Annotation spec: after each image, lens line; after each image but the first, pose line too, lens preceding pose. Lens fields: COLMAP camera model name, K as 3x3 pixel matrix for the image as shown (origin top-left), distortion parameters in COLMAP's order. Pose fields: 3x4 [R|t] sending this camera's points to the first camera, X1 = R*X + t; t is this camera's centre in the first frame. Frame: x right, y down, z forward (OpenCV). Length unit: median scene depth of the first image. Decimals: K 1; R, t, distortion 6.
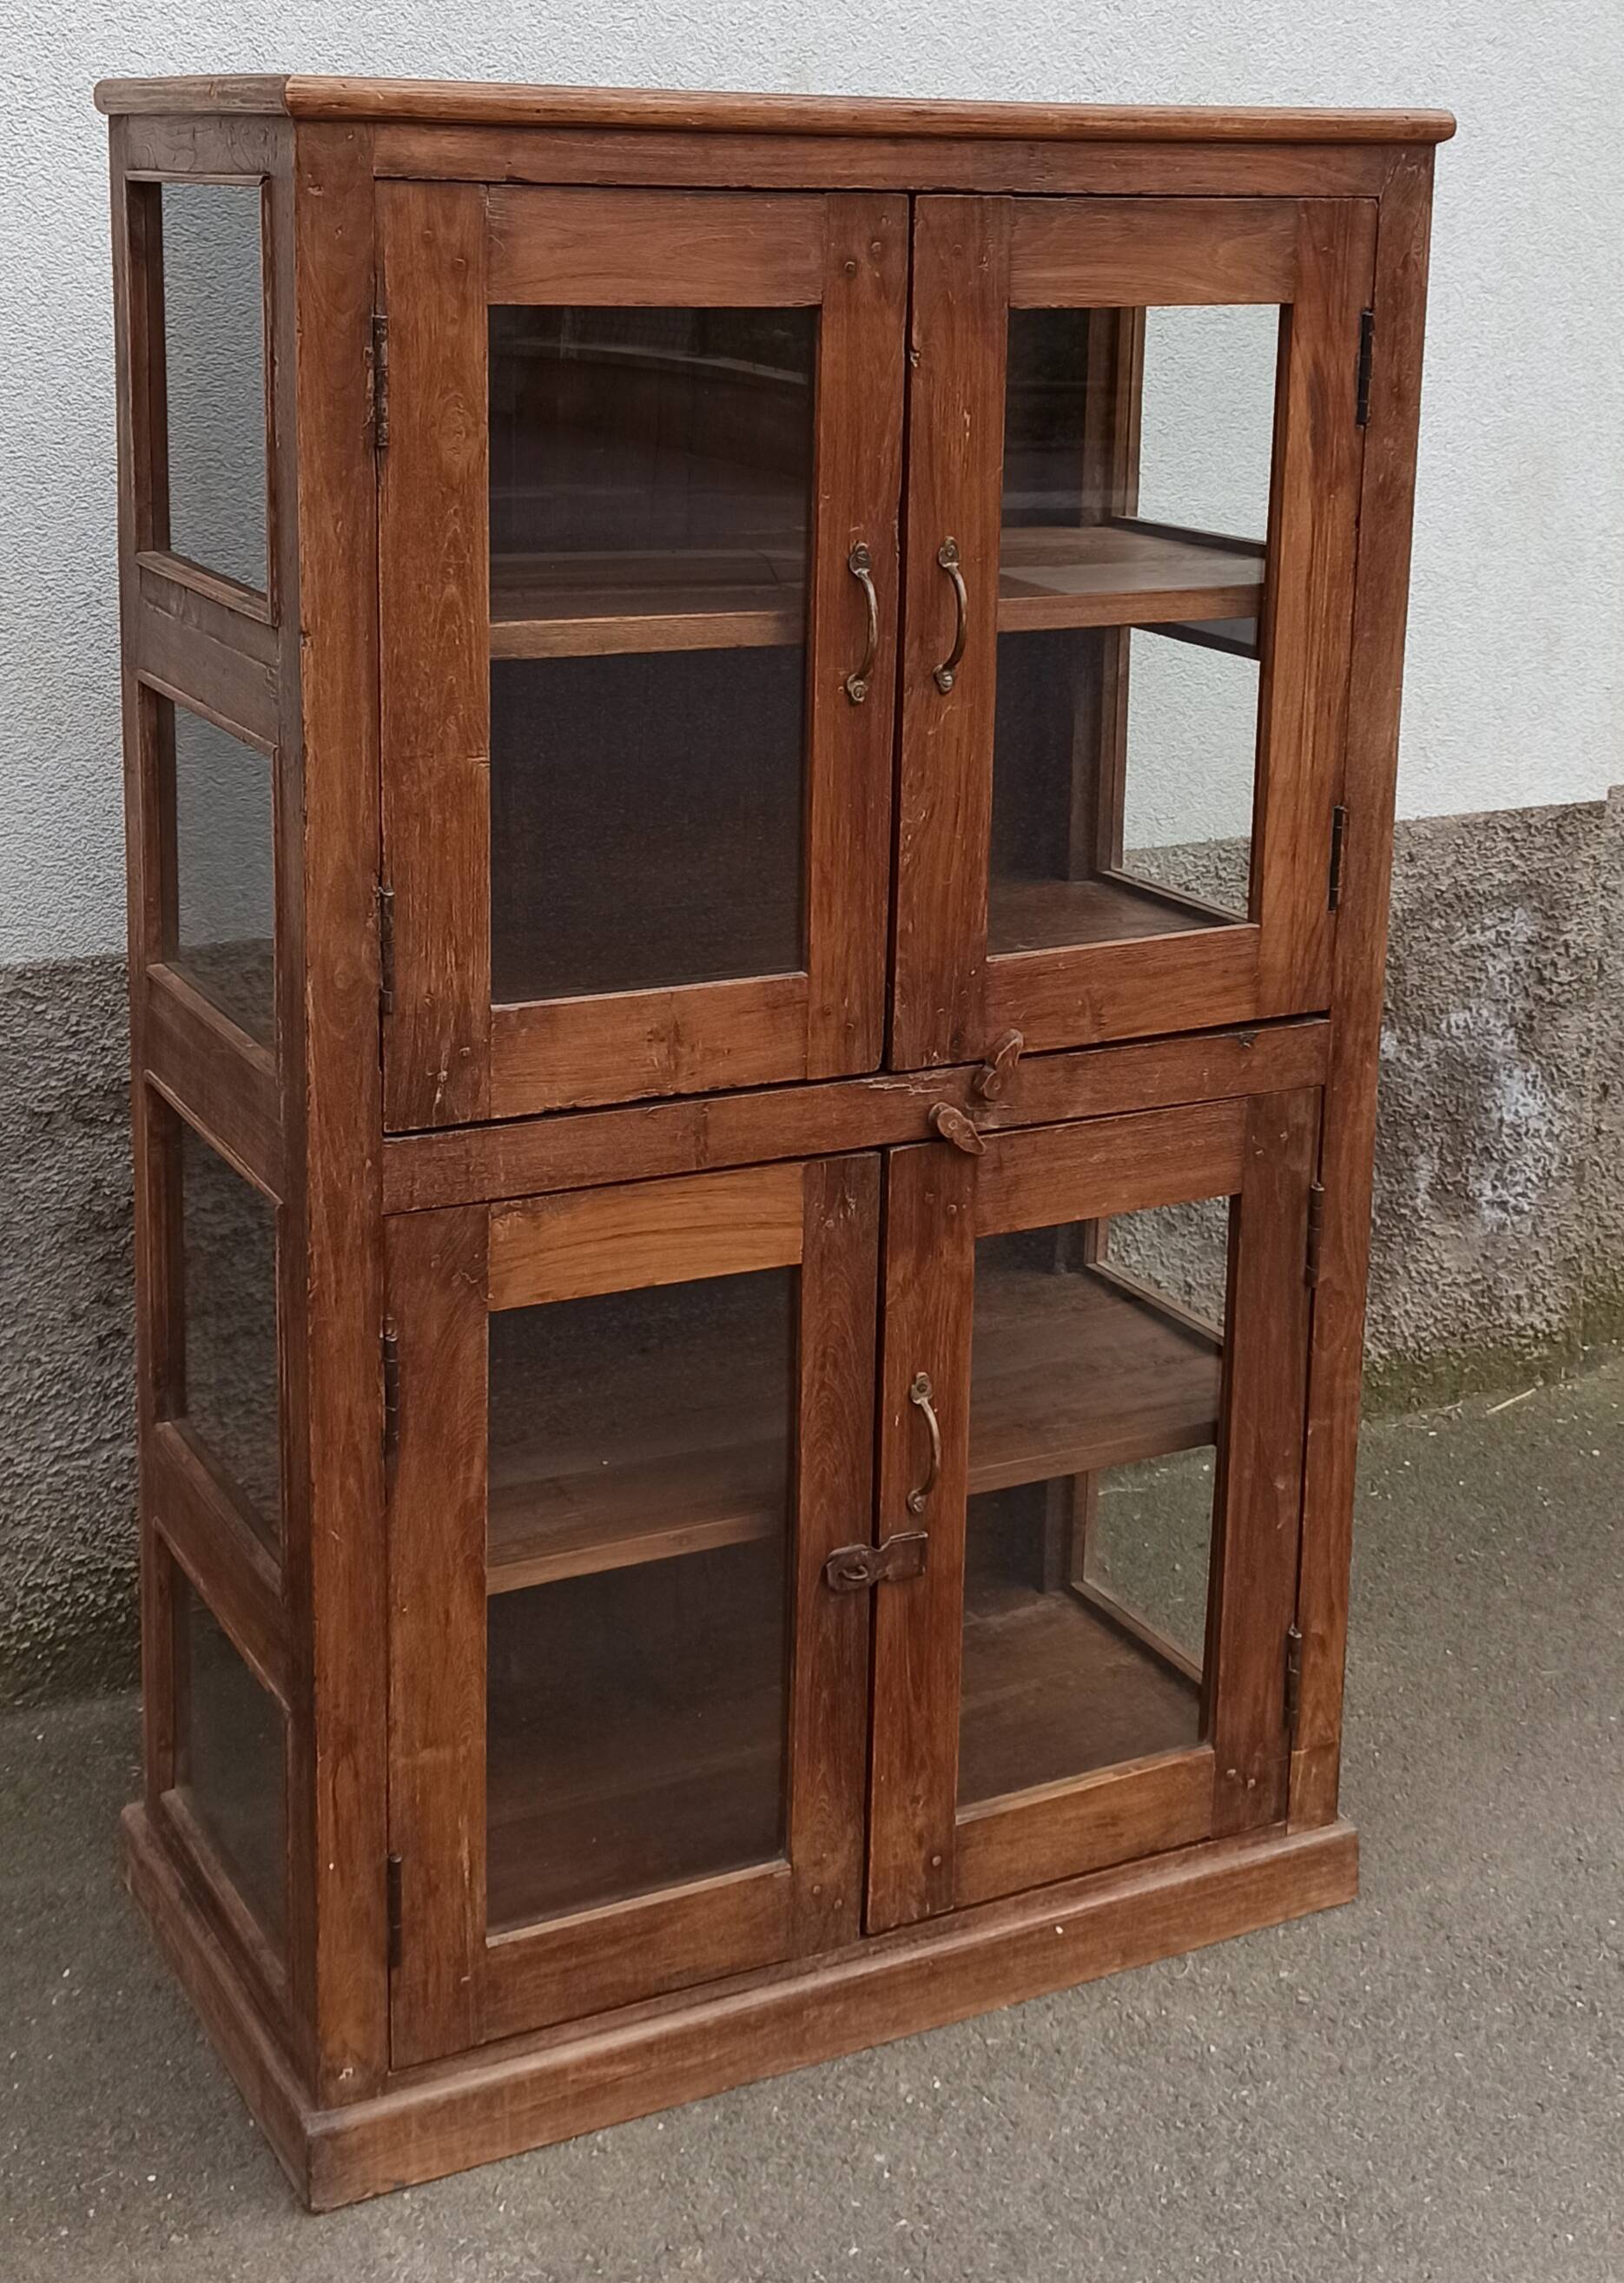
lens RADIAL K [[2973.7, 0, 732.2], [0, 2973.7, 756.2], [0, 0, 1]] dist [0.054656, 0.000000]
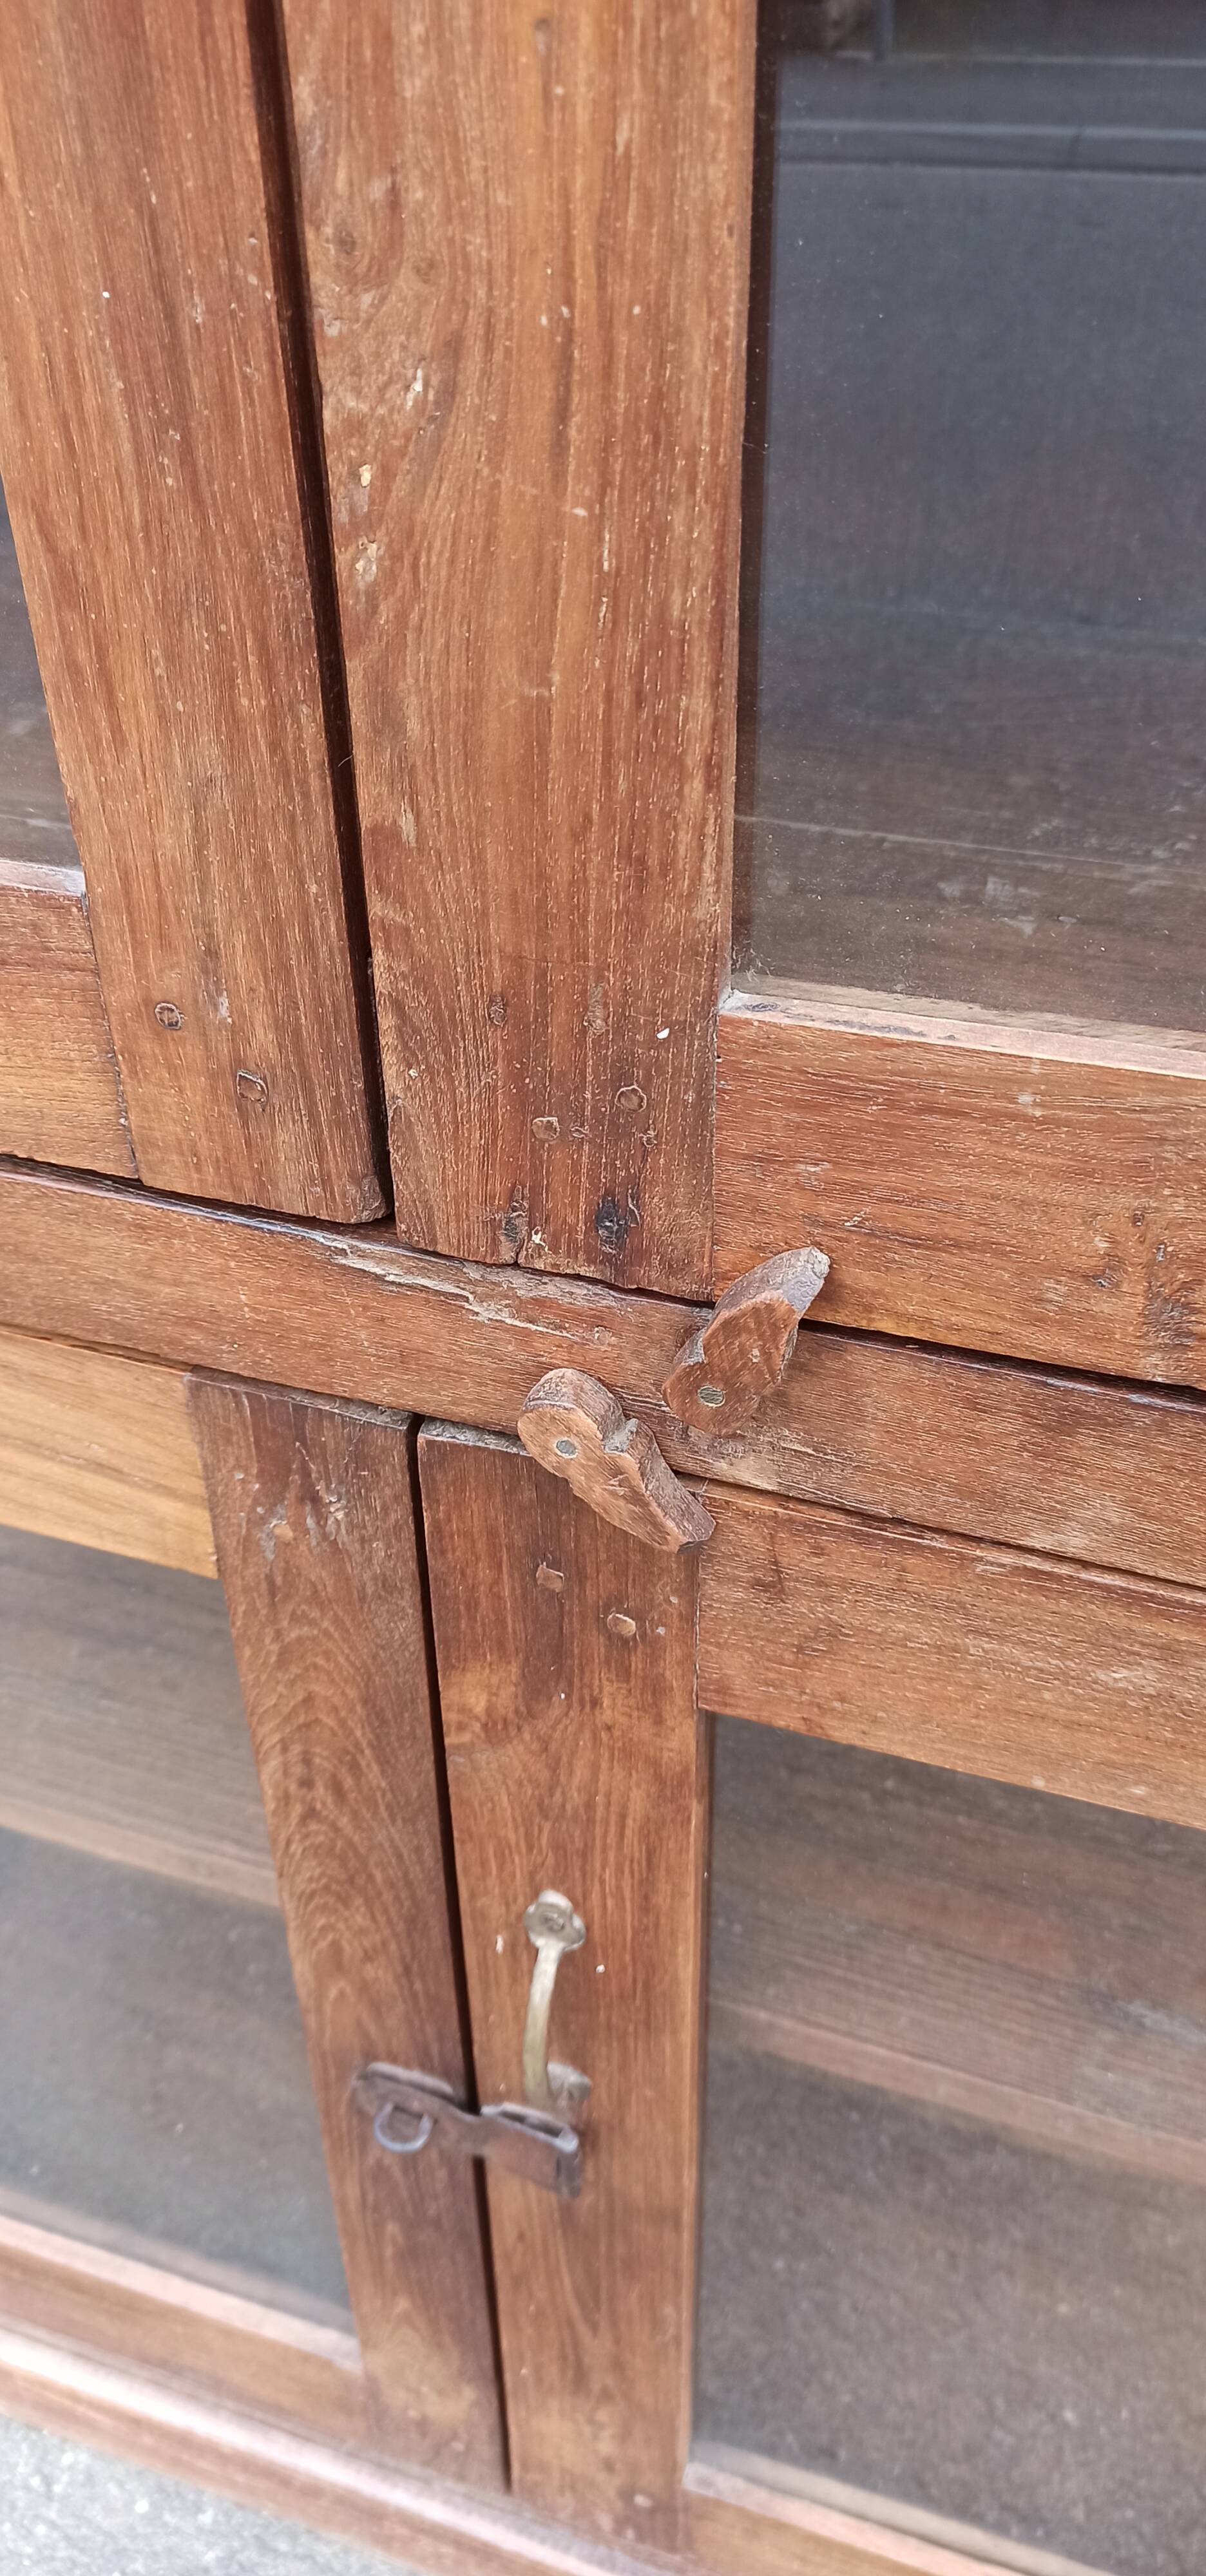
lens RADIAL K [[1971.4, 0, 606.2], [0, 1971.4, 1307.7], [0, 0, 1]] dist [0.042064, -0.045935]
pose [[0.700207, 0.408519, -0.585510, 0.201313], [-0.109342, 0.871799, 0.477505, 0.005965], [0.705517, -0.270331, 0.655108, 0.877436]]
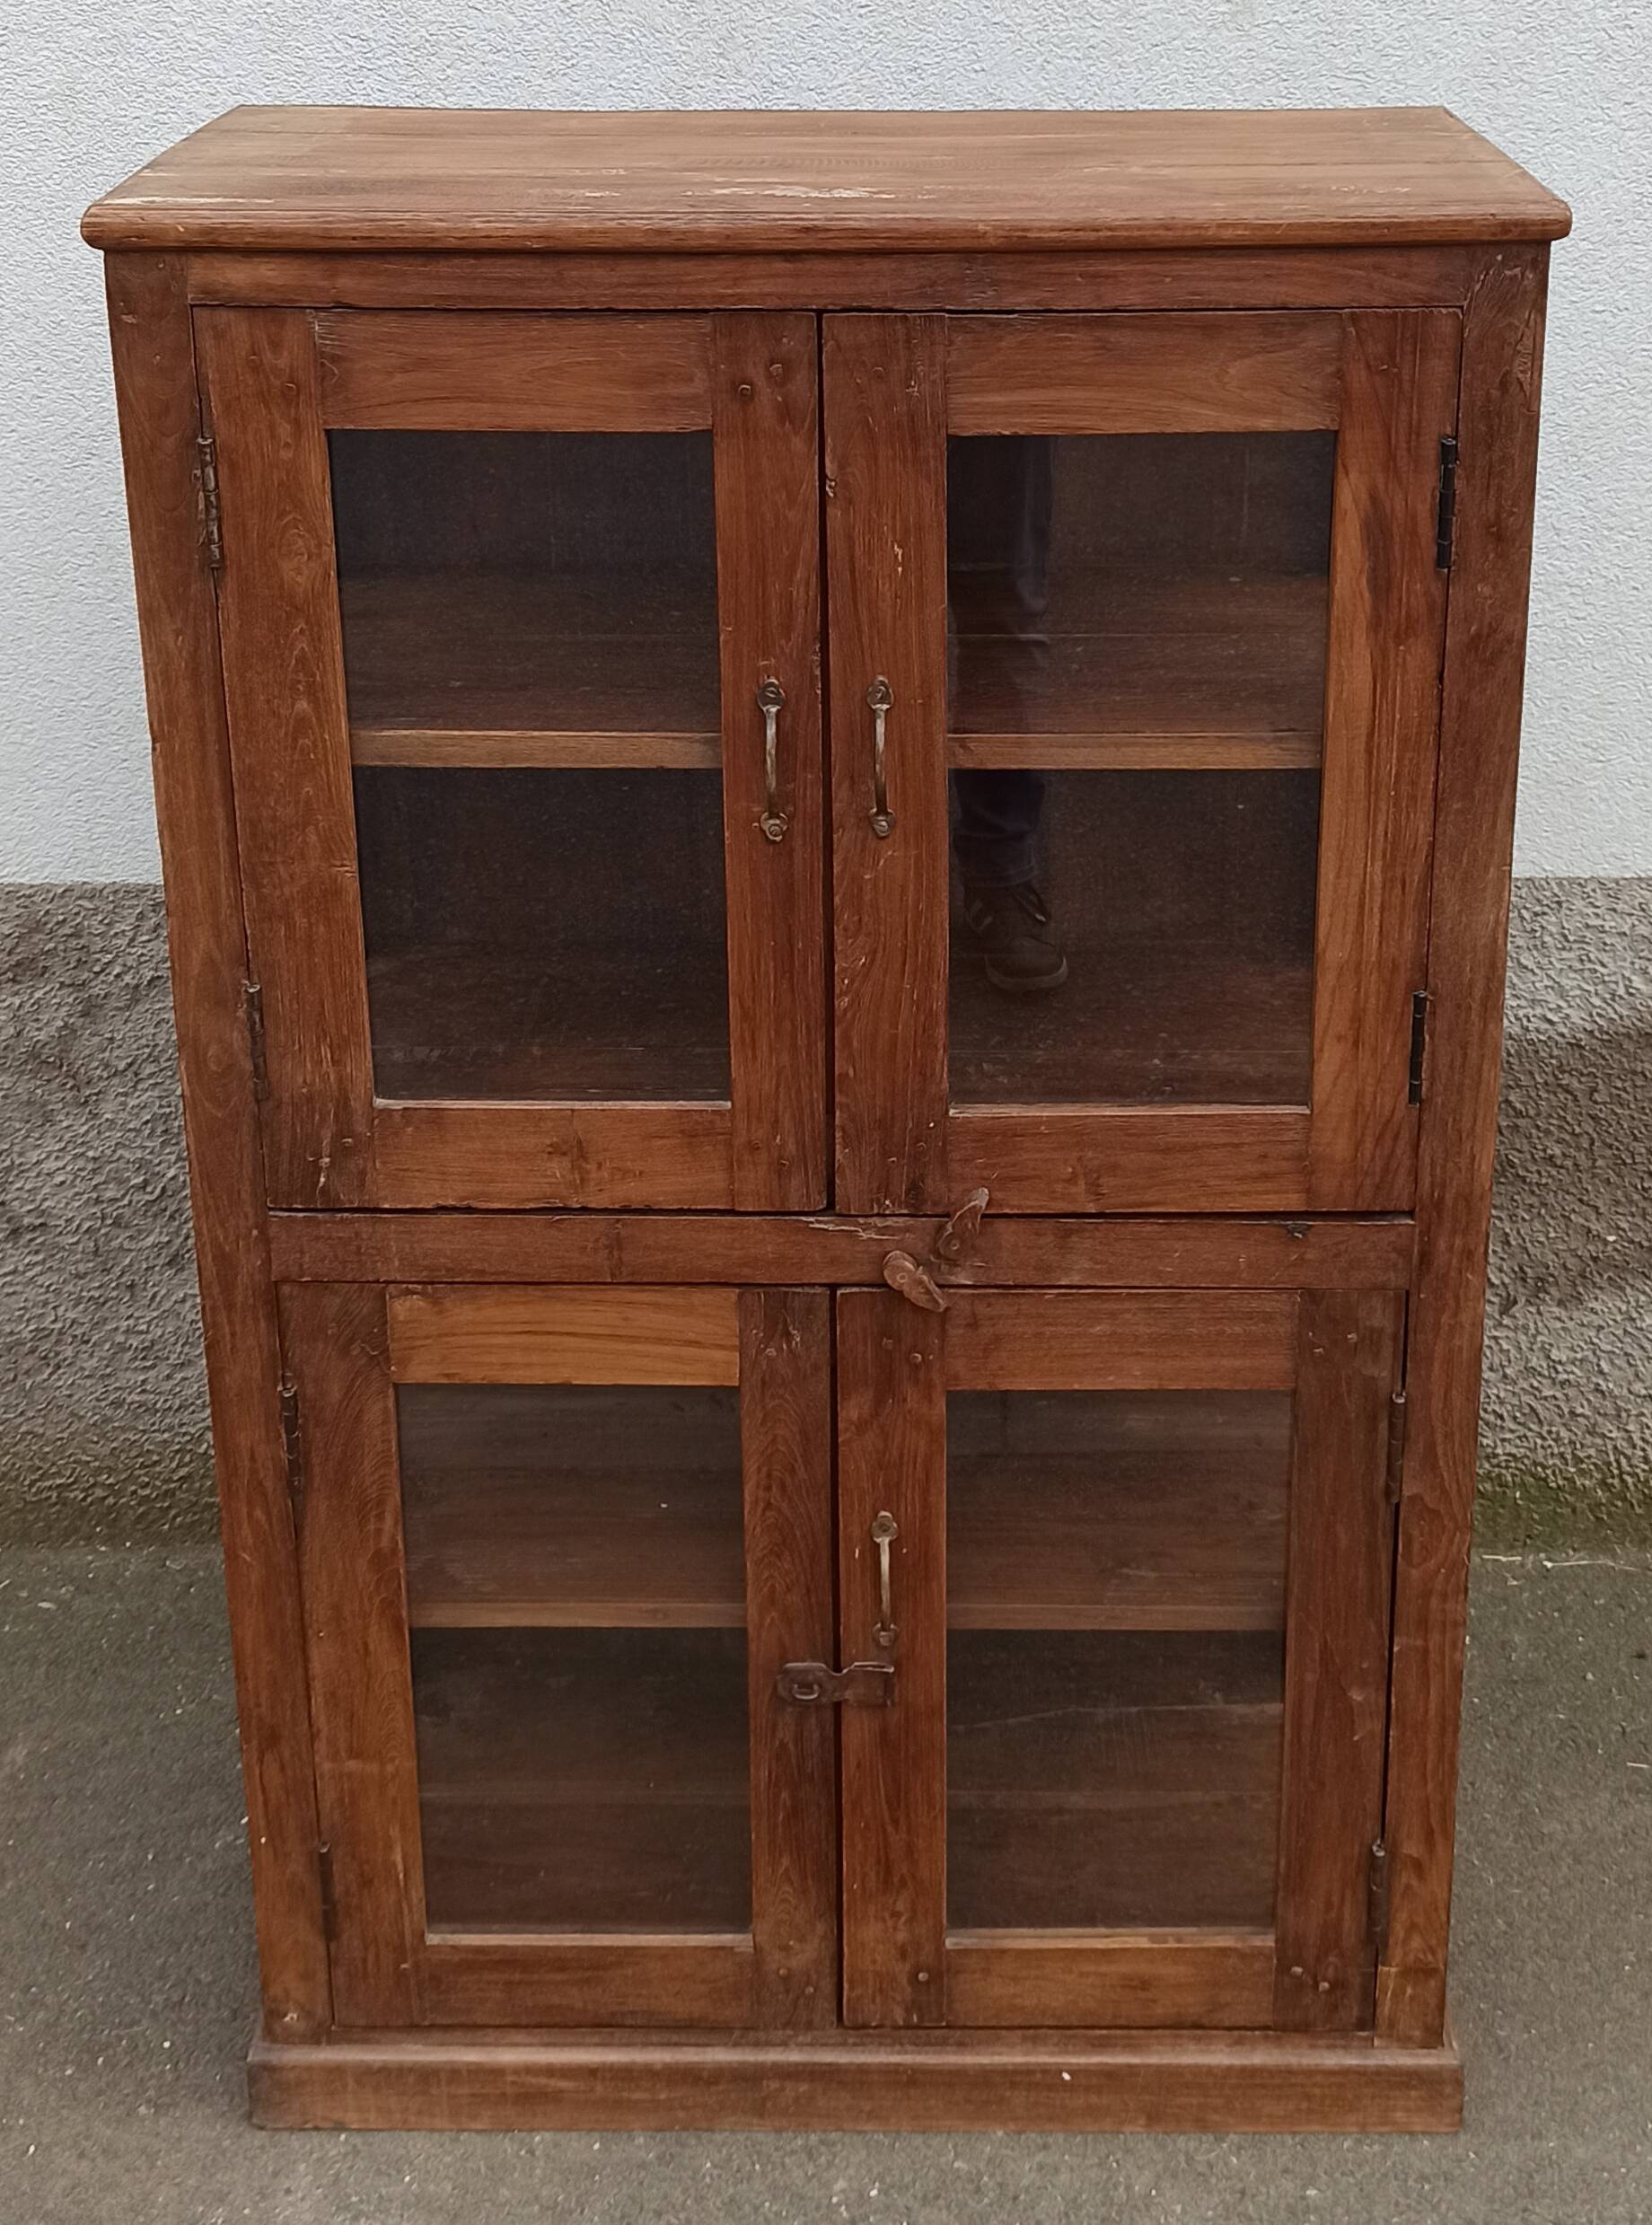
lens RADIAL K [[3095.8, 0, 898.2], [0, 3095.8, 742.8], [0, 0, 1]] dist [0.047107, 0.000000]
pose [[0.888126, 0.131084, -0.440511, 0.489012], [-0.067726, 0.985327, 0.156662, -0.198571], [0.454584, -0.109302, 0.883972, 0.155201]]
